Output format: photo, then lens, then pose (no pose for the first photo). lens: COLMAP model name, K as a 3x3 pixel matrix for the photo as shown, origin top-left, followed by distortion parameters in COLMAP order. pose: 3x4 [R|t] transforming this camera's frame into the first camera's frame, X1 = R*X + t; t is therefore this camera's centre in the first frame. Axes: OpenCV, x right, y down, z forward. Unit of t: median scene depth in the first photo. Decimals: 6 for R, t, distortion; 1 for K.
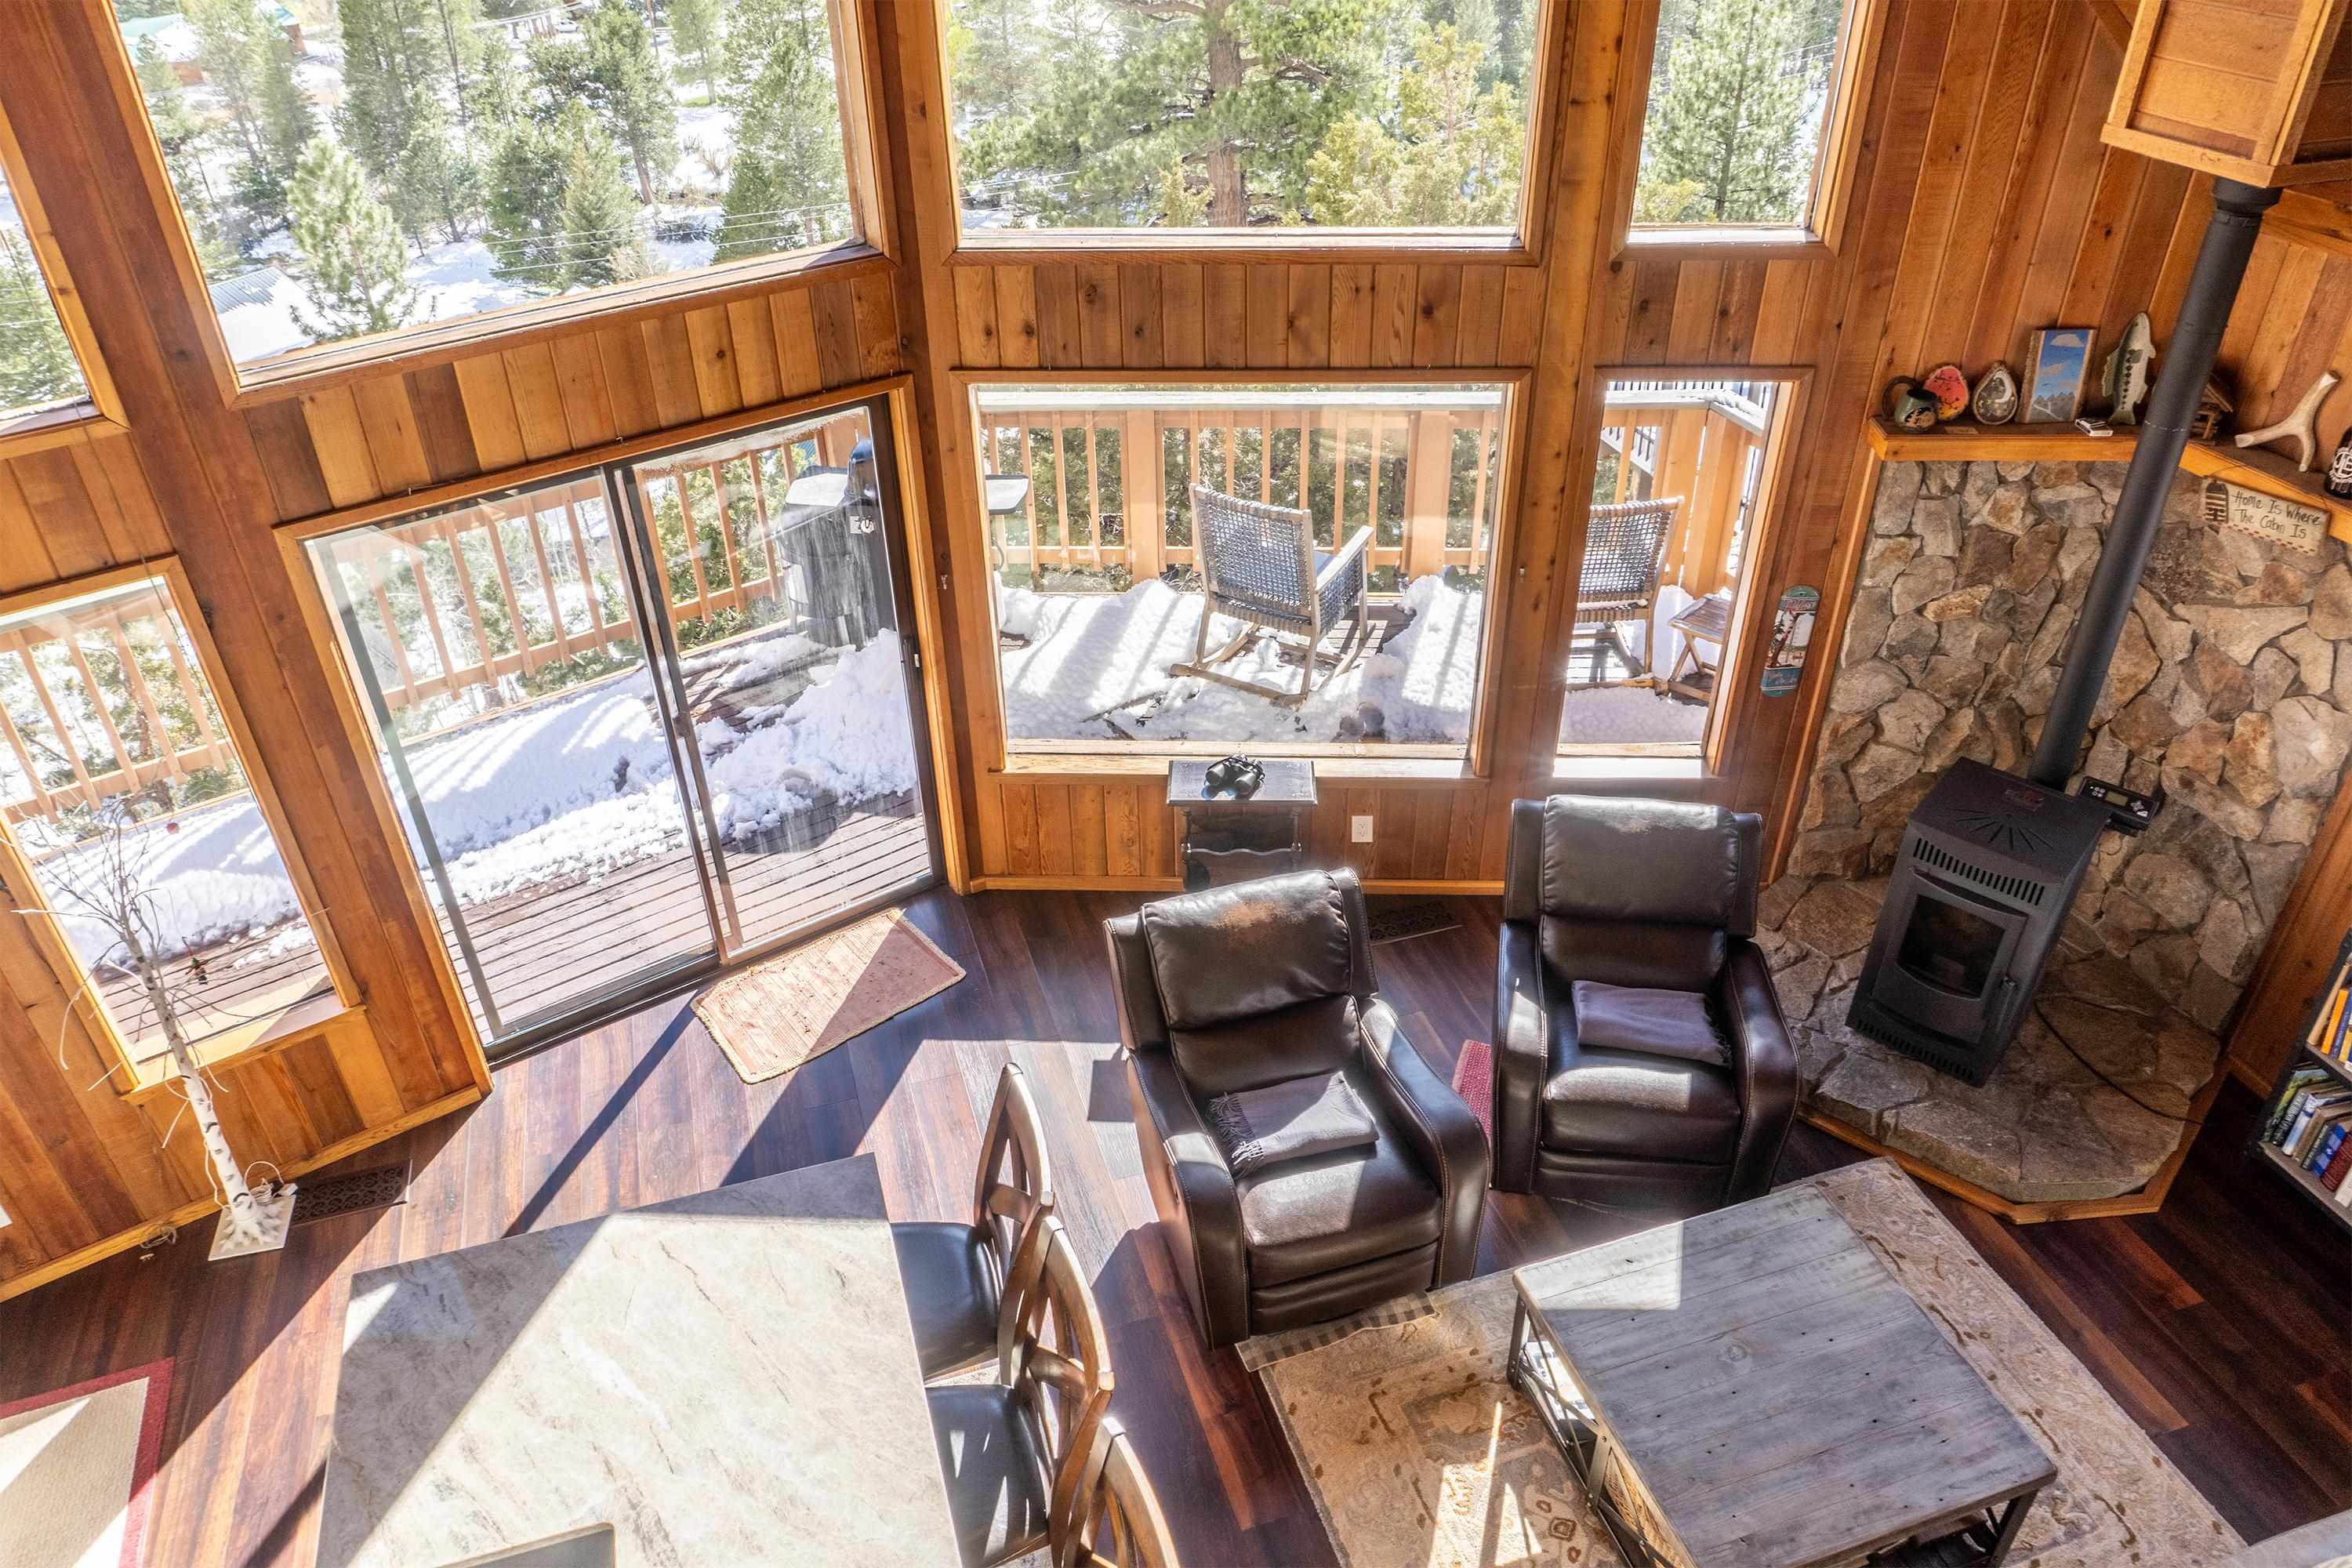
lens RADIAL K [[1585.2, 0, 1176.0], [0, 1585.2, 784.0], [0, 0, 1]] dist [-0.023074, -0.005019]
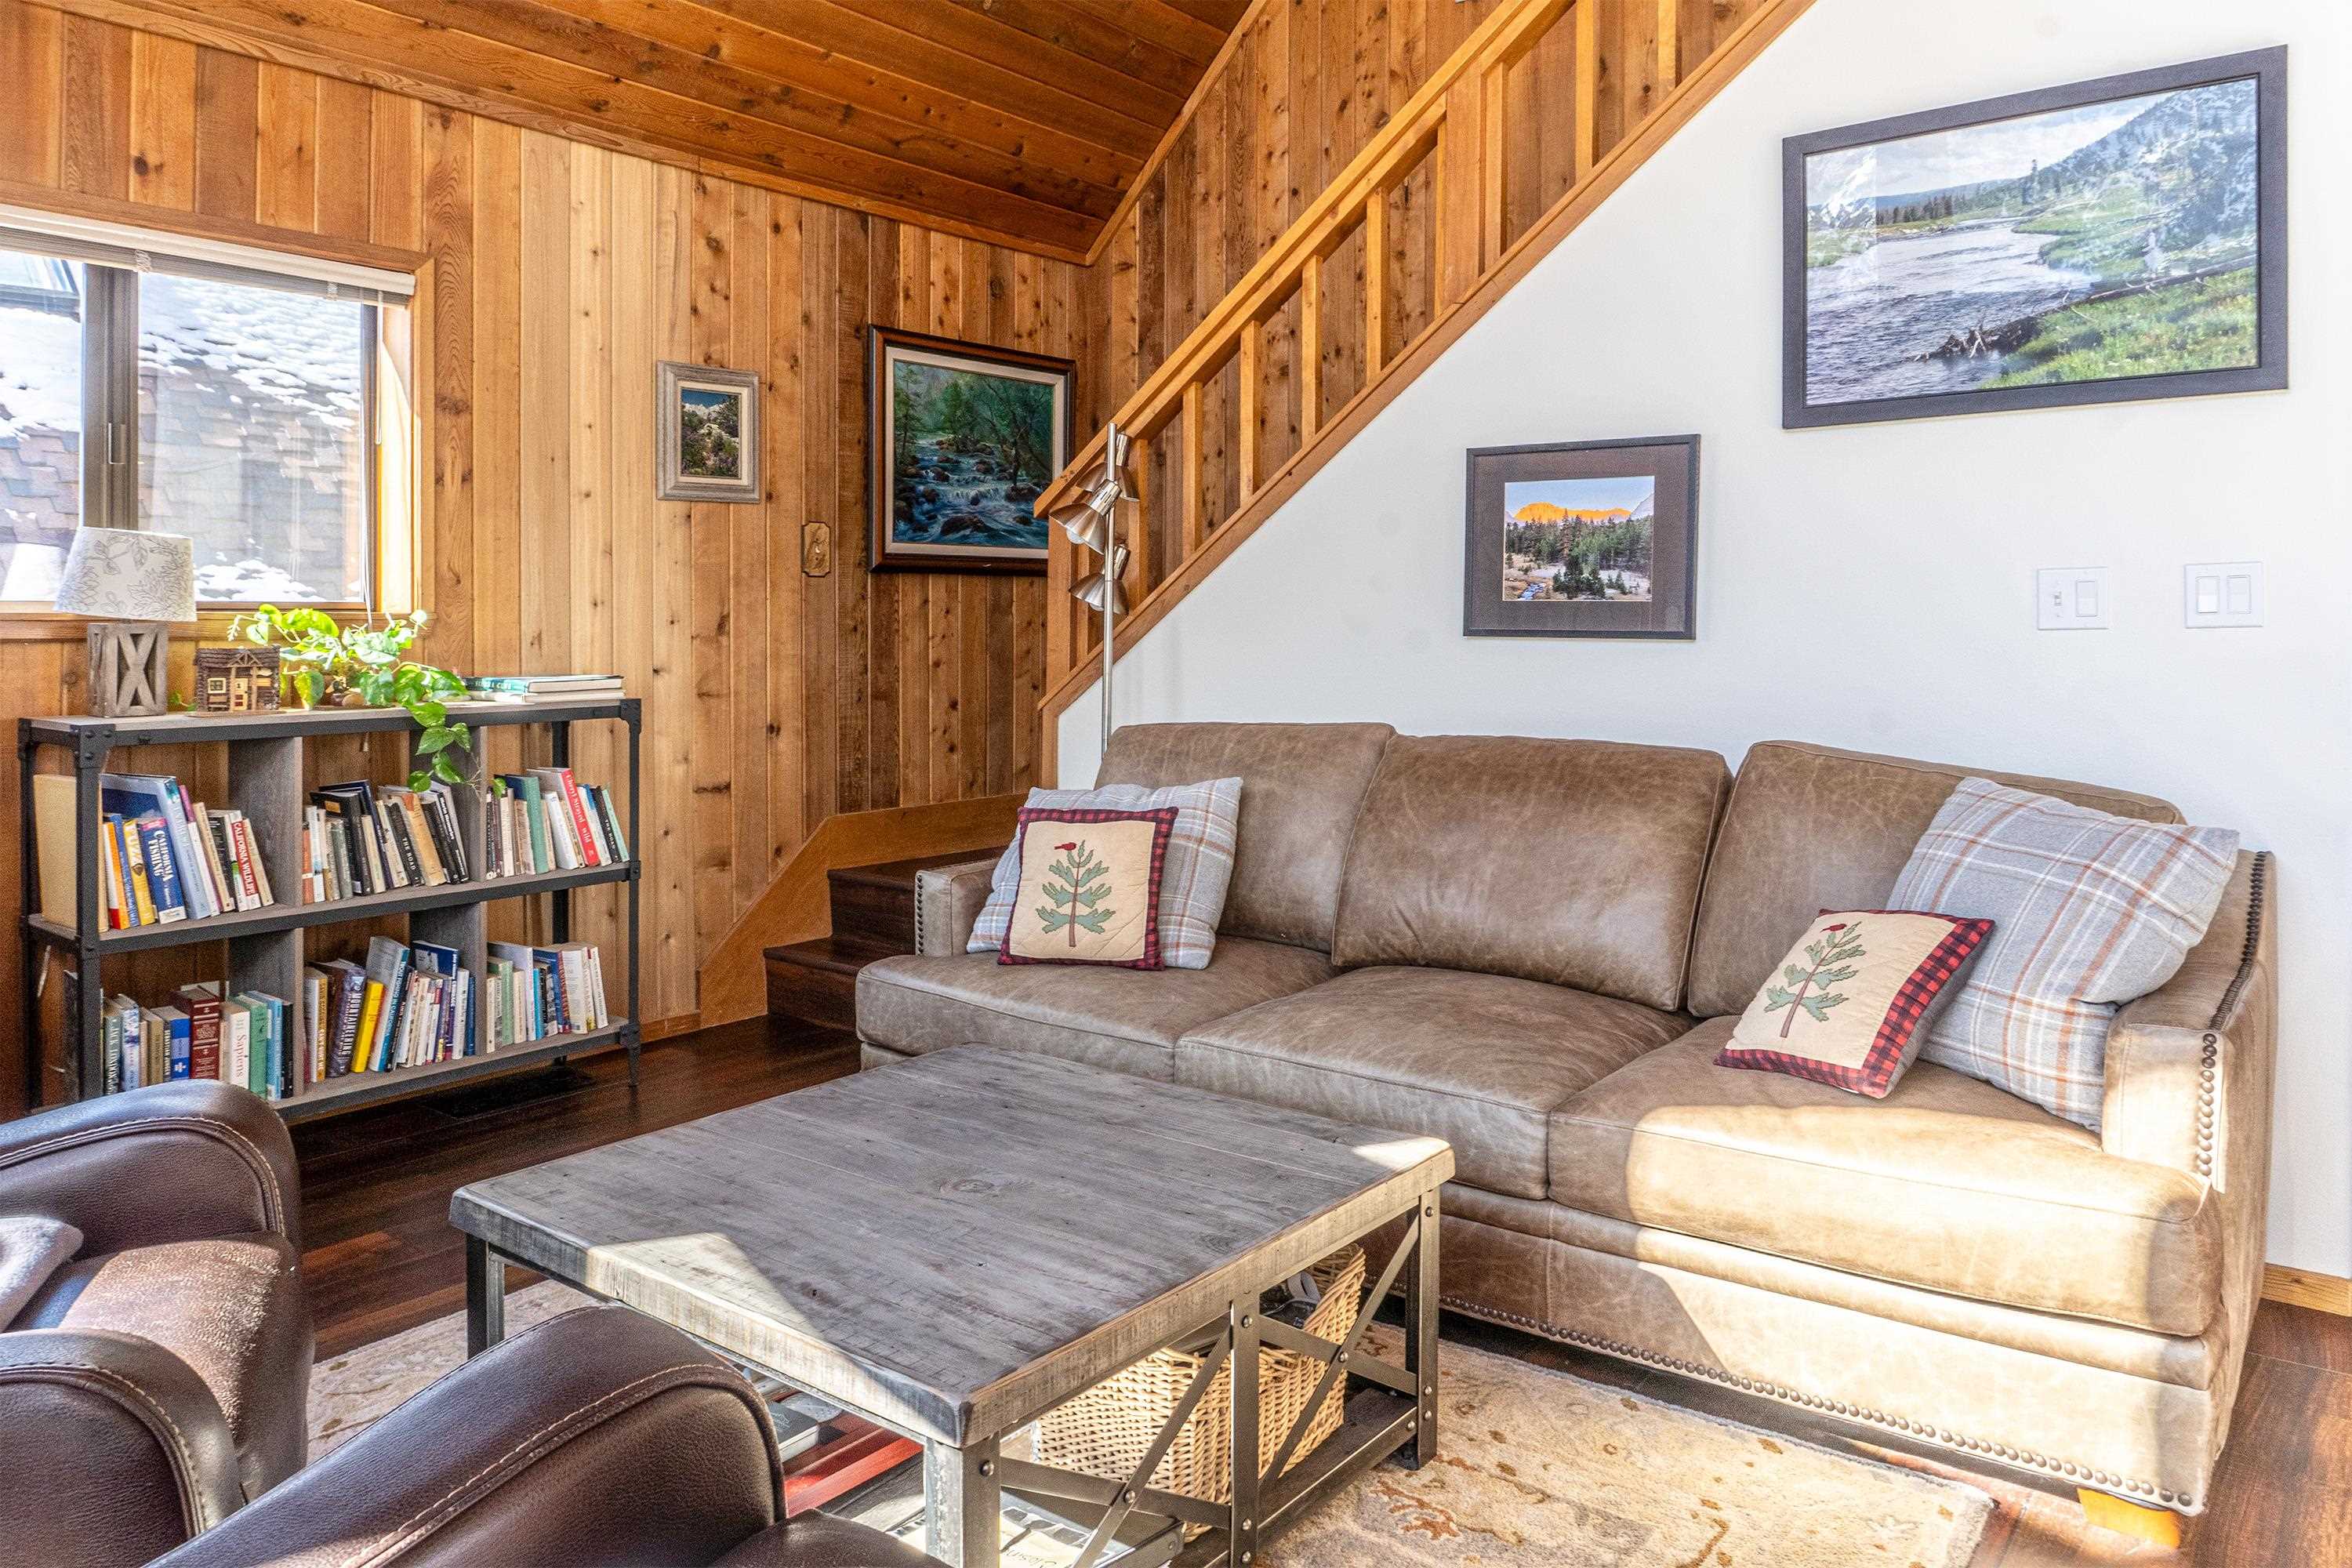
lens RADIAL K [[1583.1, 0, 1164.6], [0, 1583.1, 780.2], [0, 0, 1]] dist [-0.021243, -0.001895]
pose [[-0.548857, -0.008150, 0.835877, -0.072347], [0.514711, 0.784614, 0.345622, 0.096695], [-0.658657, 0.619932, -0.426446, 0.786859]]
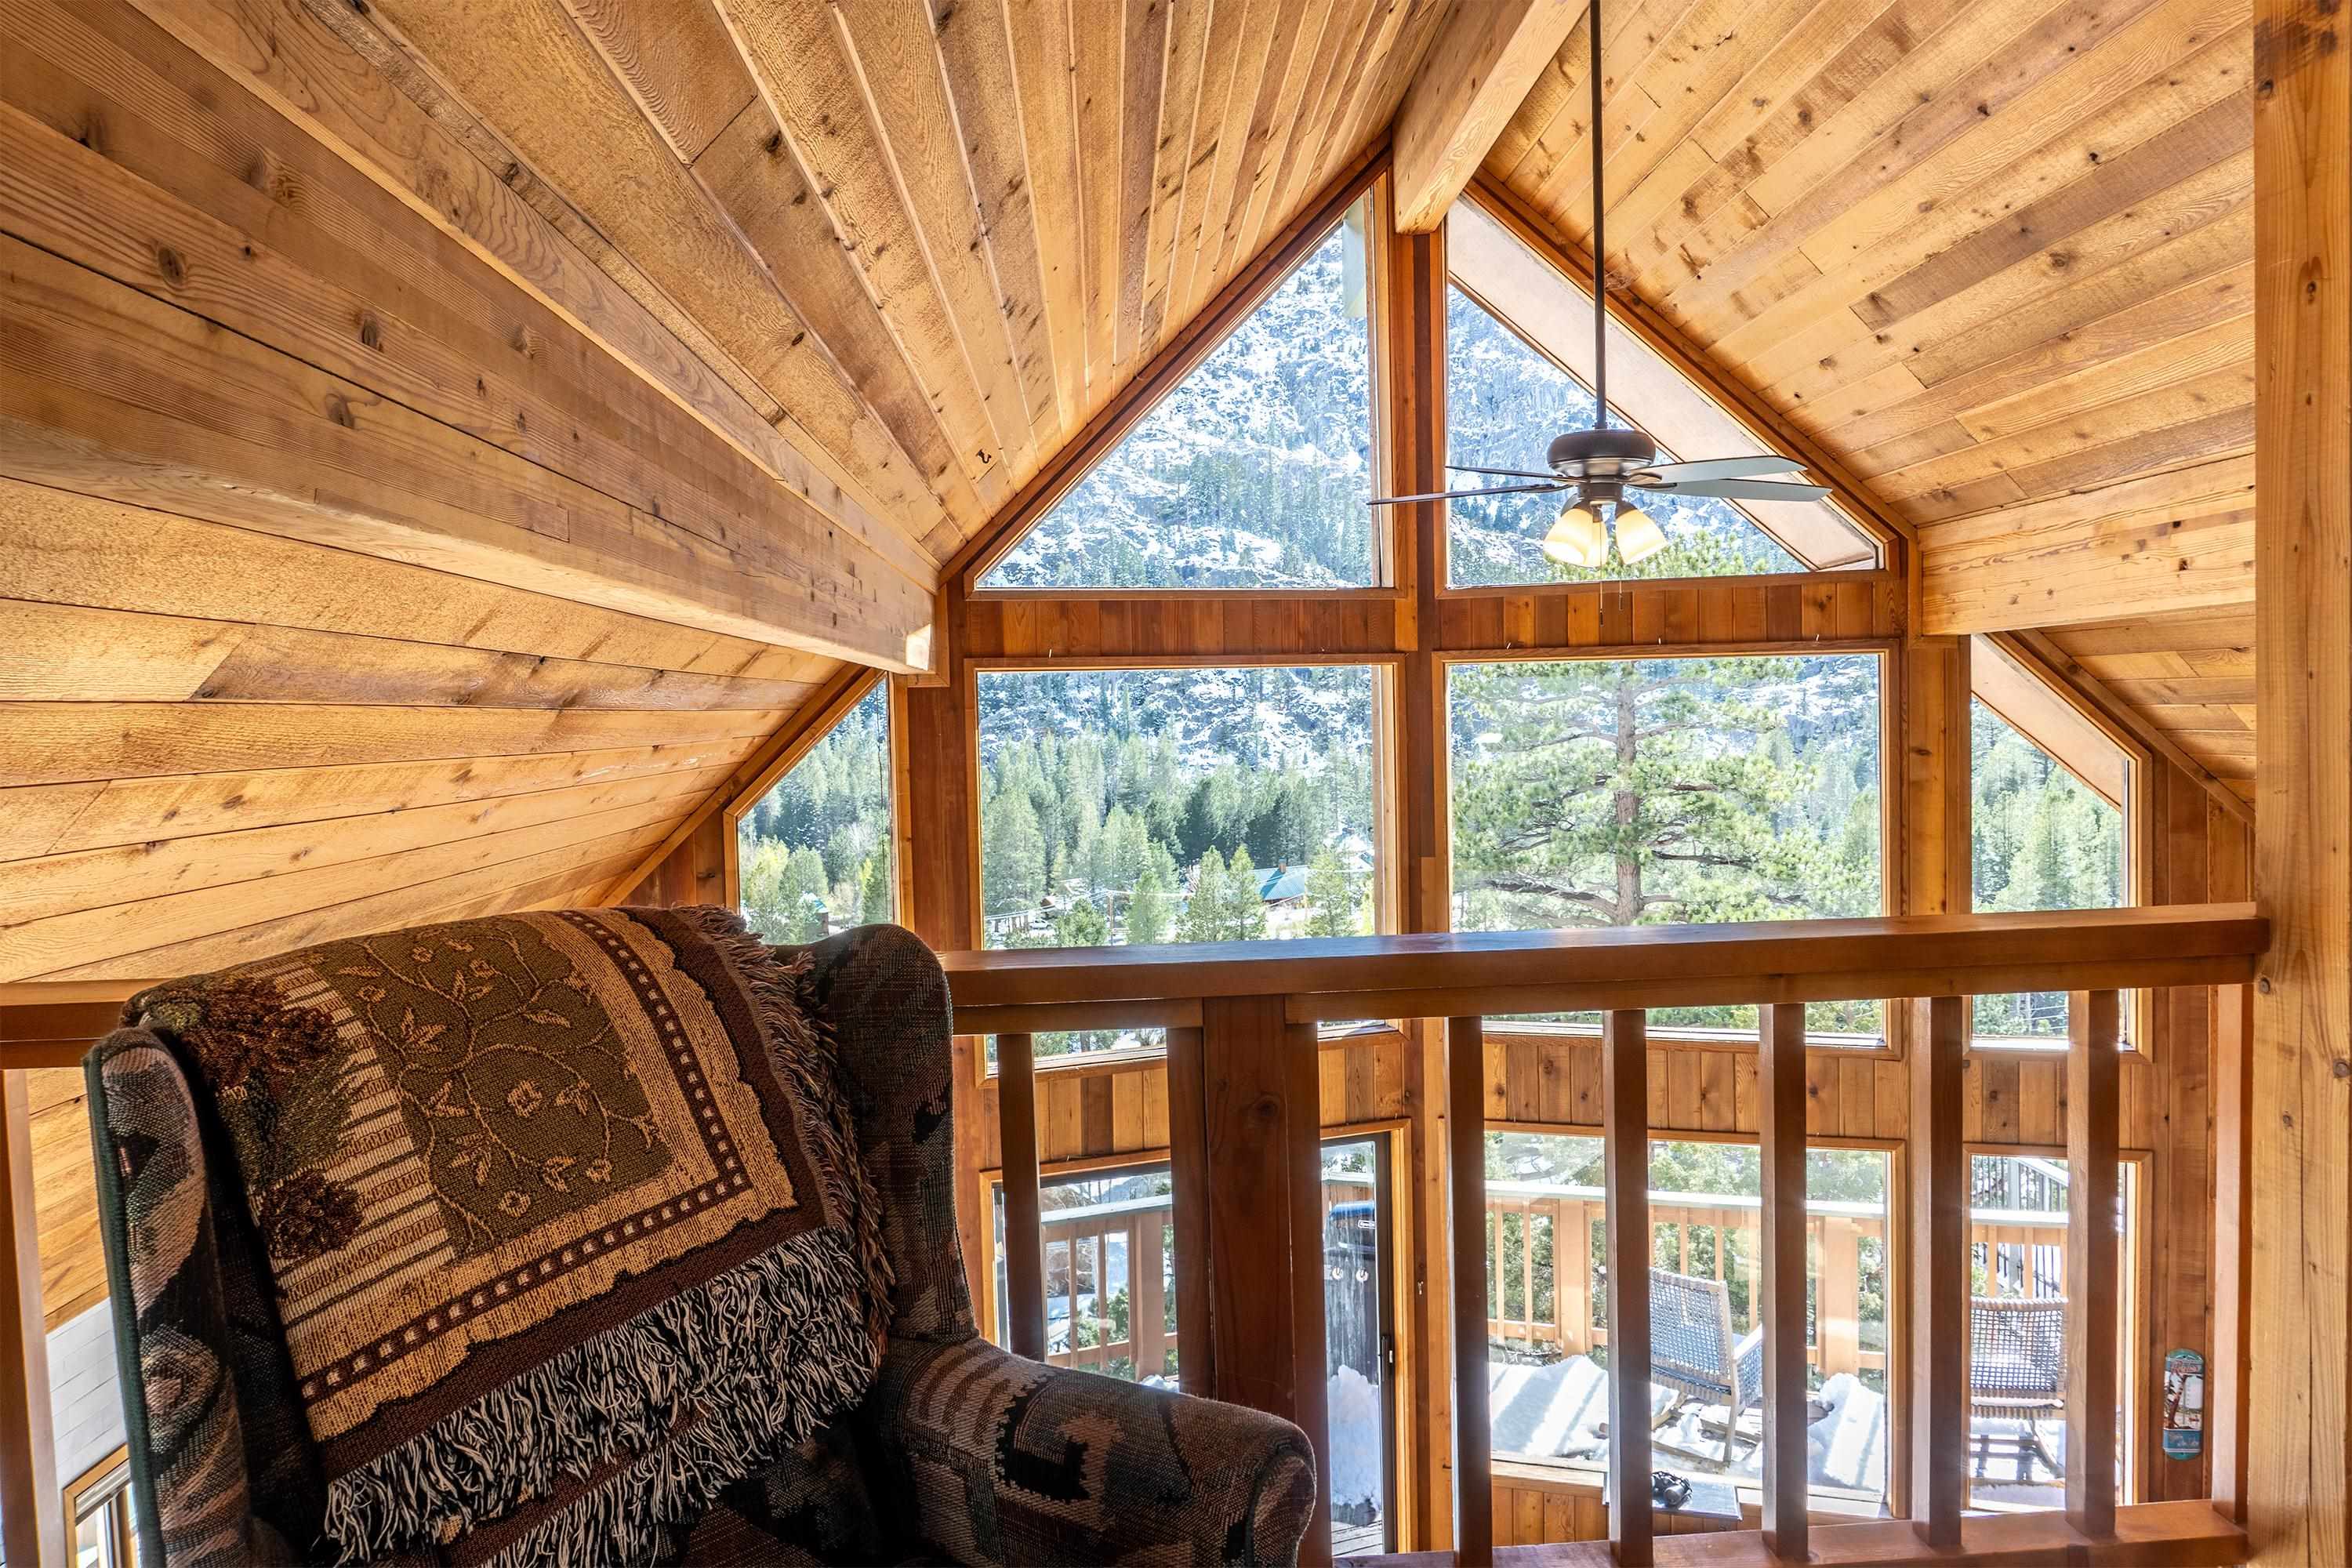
lens RADIAL K [[1594.1, 0, 1174.9], [0, 1594.1, 772.3], [0, 0, 1]] dist [-0.004527, -0.002726]
pose [[0.968985, 0.007004, -0.247021, -0.026386], [-0.135637, 0.850644, -0.507944, 0.199243], [0.206569, 0.525695, 0.825211, -0.307783]]
